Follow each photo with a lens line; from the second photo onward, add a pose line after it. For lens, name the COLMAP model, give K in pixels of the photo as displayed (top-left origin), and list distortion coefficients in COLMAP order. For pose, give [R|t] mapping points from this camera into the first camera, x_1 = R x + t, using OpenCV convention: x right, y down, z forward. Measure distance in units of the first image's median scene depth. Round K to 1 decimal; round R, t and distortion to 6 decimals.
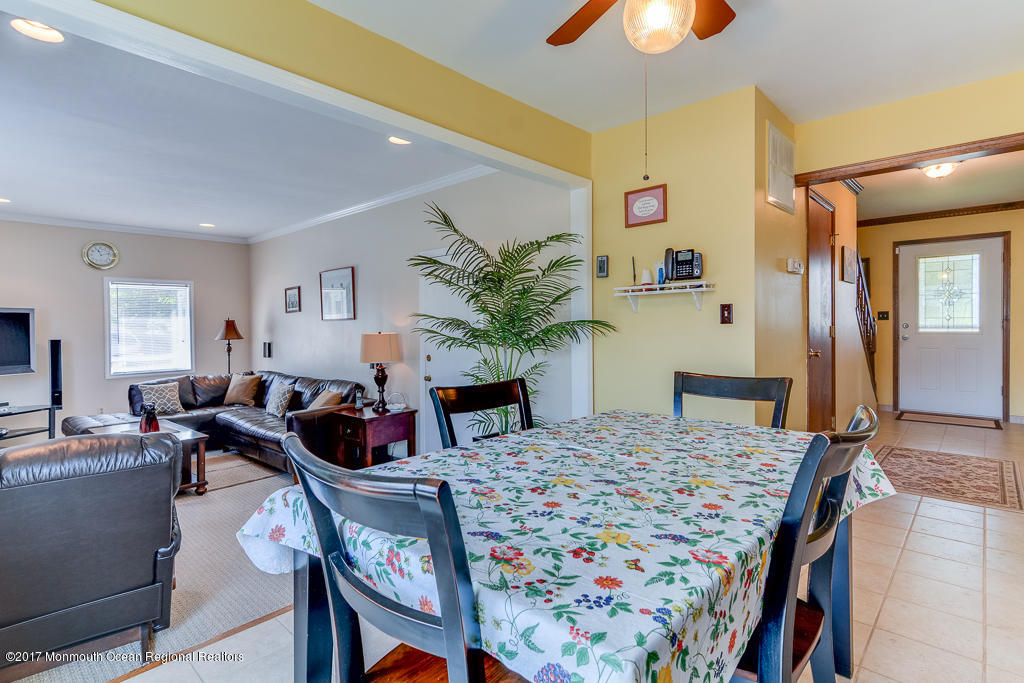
lens RADIAL K [[492.9, 0, 506.6], [0, 492.9, 330.2], [0, 0, 1]] dist [0.001720, -0.003676]
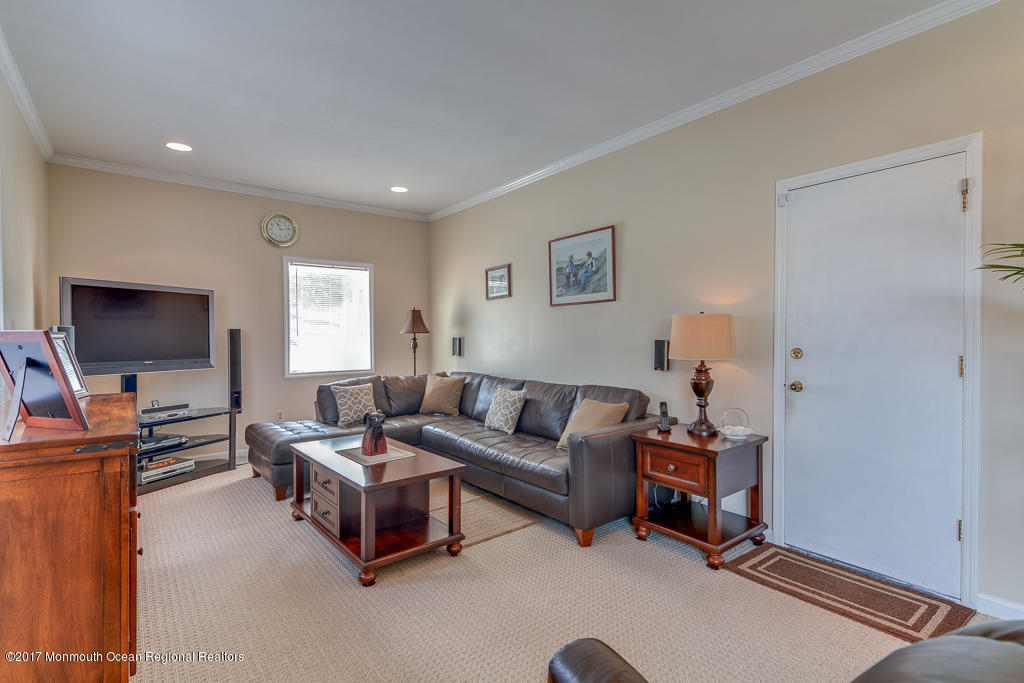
lens RADIAL K [[492.9, 0, 518.6], [0, 492.9, 342.4], [0, 0, 1]] dist [0.001720, -0.003676]
pose [[0.985600, 0.009781, -0.168812, -0.298445], [-0.008485, 0.999929, 0.008399, 0.030345], [0.168882, -0.006845, 0.985613, 0.256322]]
